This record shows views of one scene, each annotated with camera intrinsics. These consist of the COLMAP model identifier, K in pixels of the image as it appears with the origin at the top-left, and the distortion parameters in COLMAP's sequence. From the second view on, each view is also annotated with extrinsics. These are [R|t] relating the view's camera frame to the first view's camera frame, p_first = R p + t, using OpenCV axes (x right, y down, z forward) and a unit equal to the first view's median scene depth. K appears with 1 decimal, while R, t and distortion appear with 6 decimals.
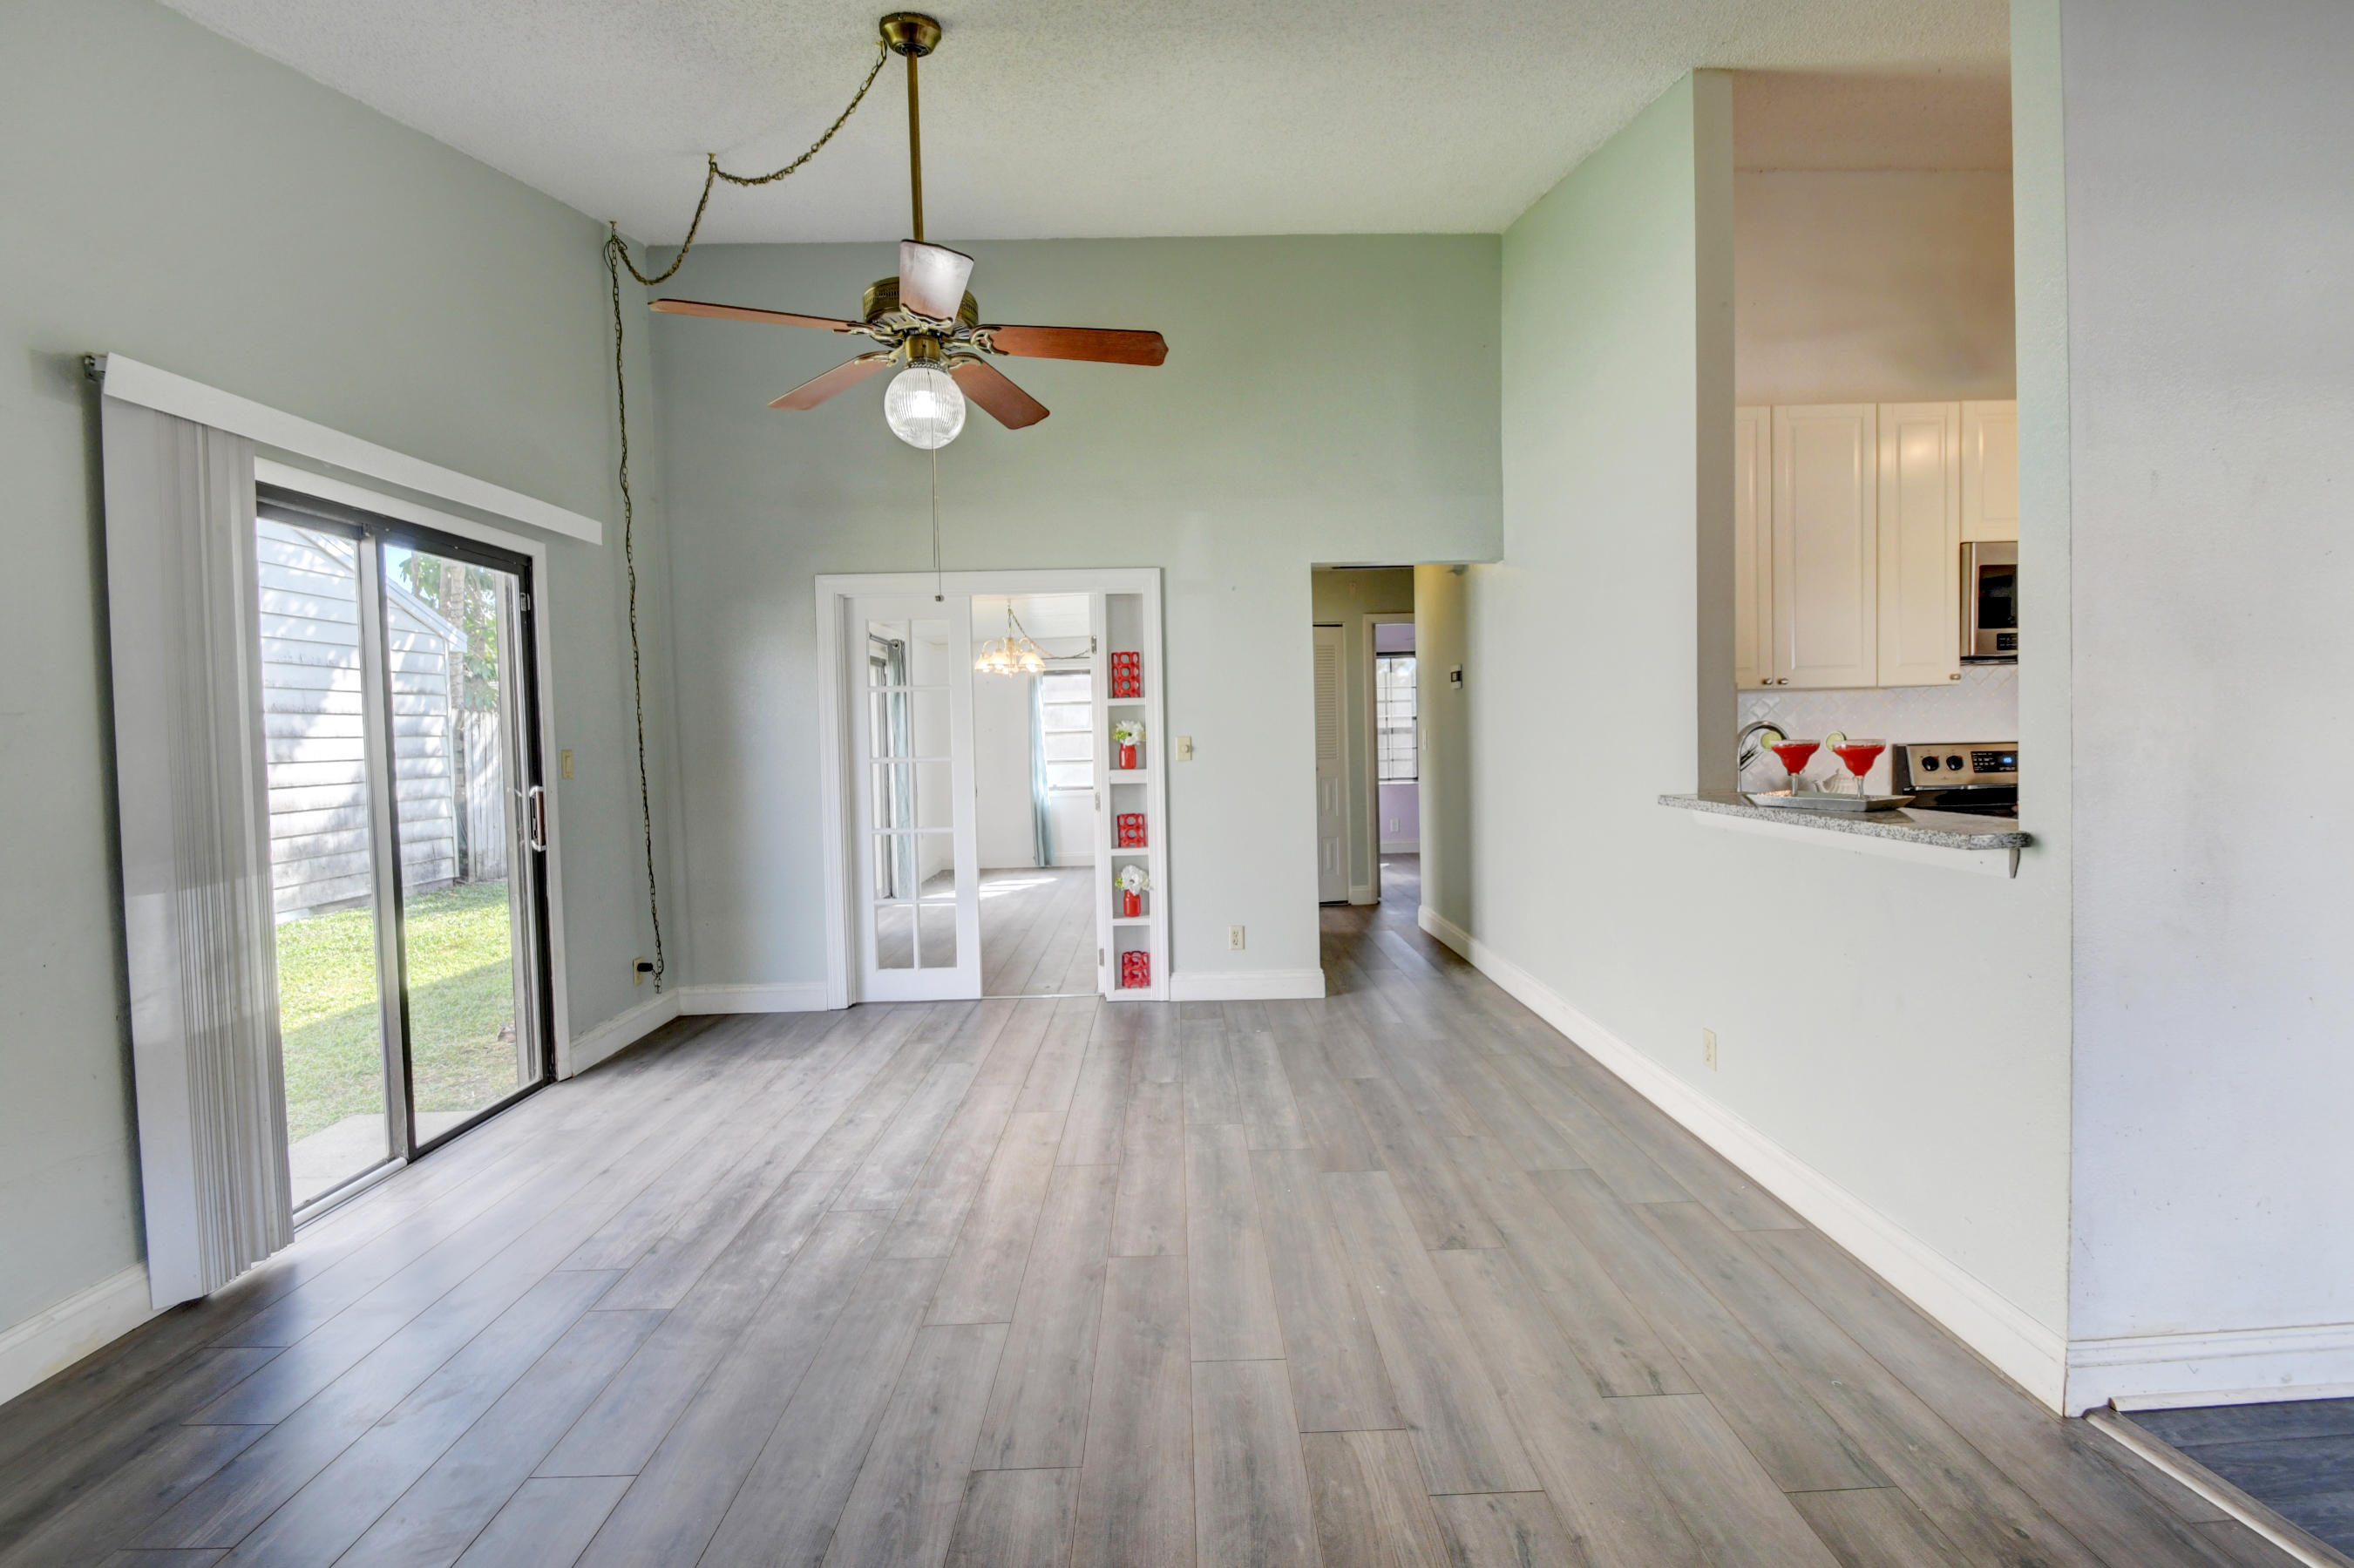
lens RADIAL K [[1049.8, 0, 1189.4], [0, 1049.8, 771.3], [0, 0, 1]] dist [0.001753, -0.013145]
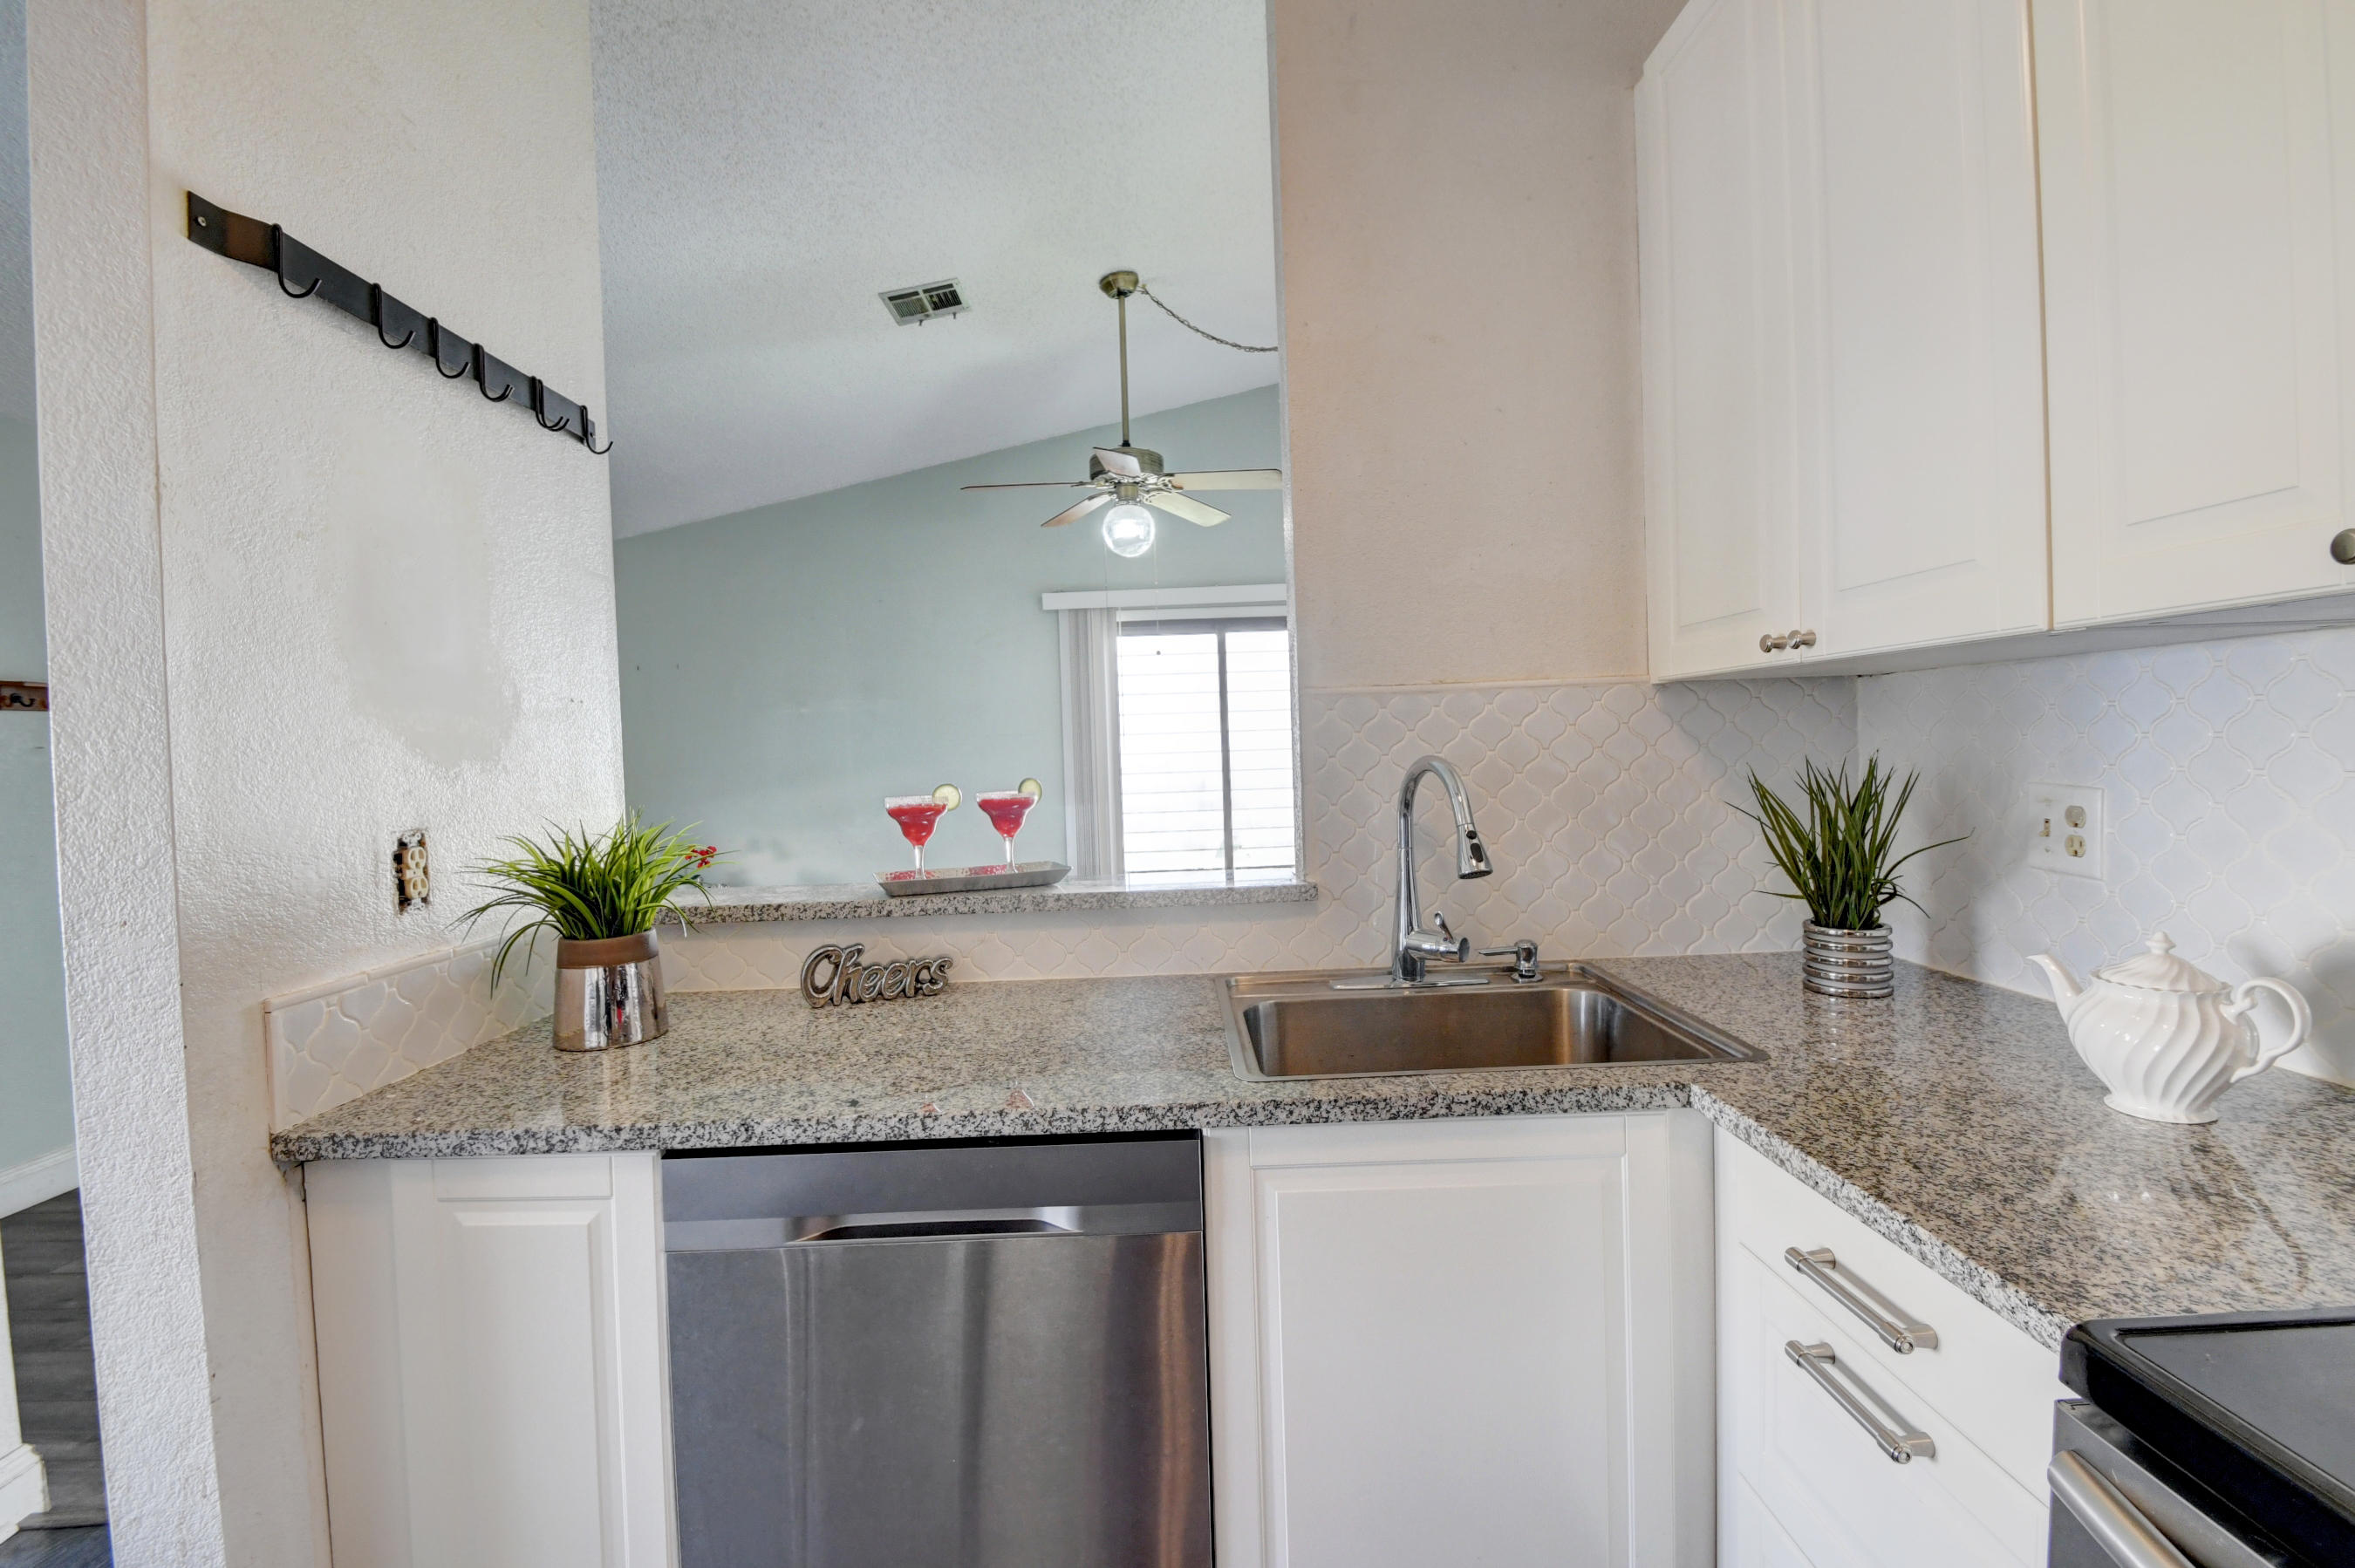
lens RADIAL K [[1032.3, 0, 1197.0], [0, 1032.3, 771.1], [0, 0, 1]] dist [0.010366, -0.013069]
pose [[0.012193, 0.053195, -0.998510, 0.911205], [-0.004930, 0.998575, 0.053138, -0.058763], [0.999914, 0.004275, 0.012438, 0.786518]]
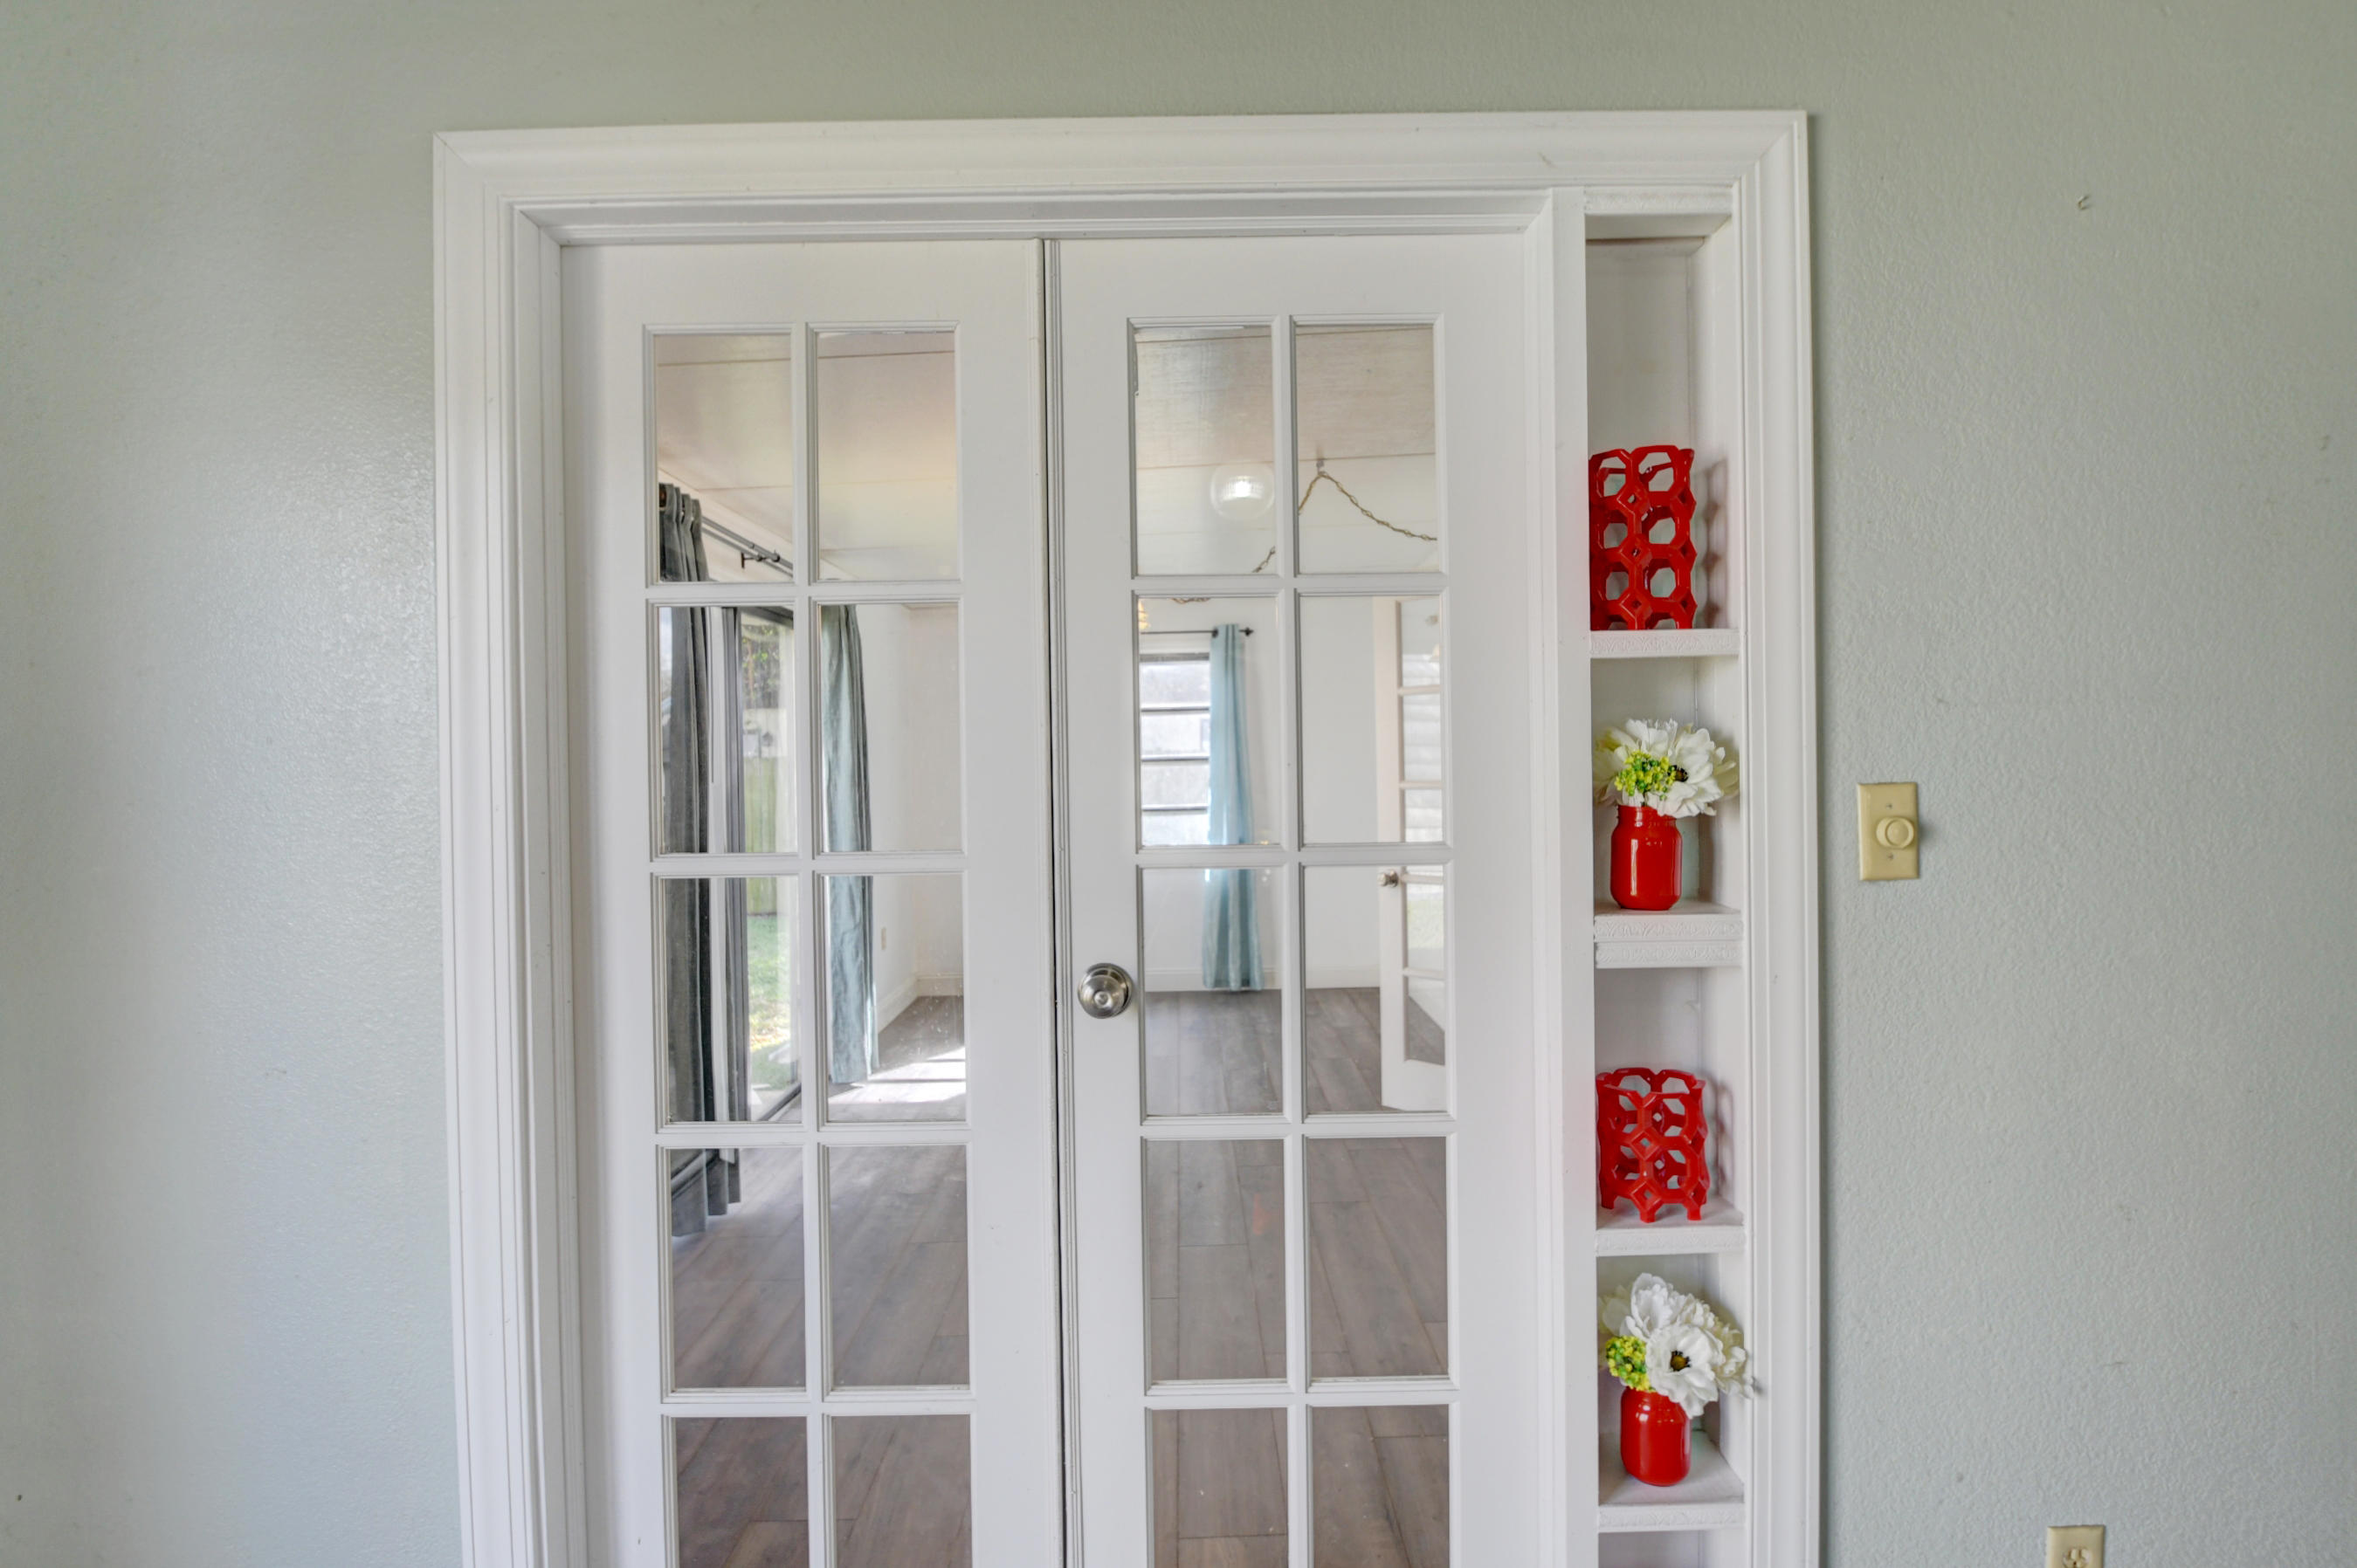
lens RADIAL K [[1273.7, 0, 1199.8], [0, 1273.7, 777.8], [0, 0, 1]] dist [-0.014589, -0.002371]
pose [[0.999444, 0.009326, -0.032004, -0.209318], [-0.010100, 0.999659, -0.024086, -0.033376], [0.031768, 0.024396, 0.999197, 0.902885]]
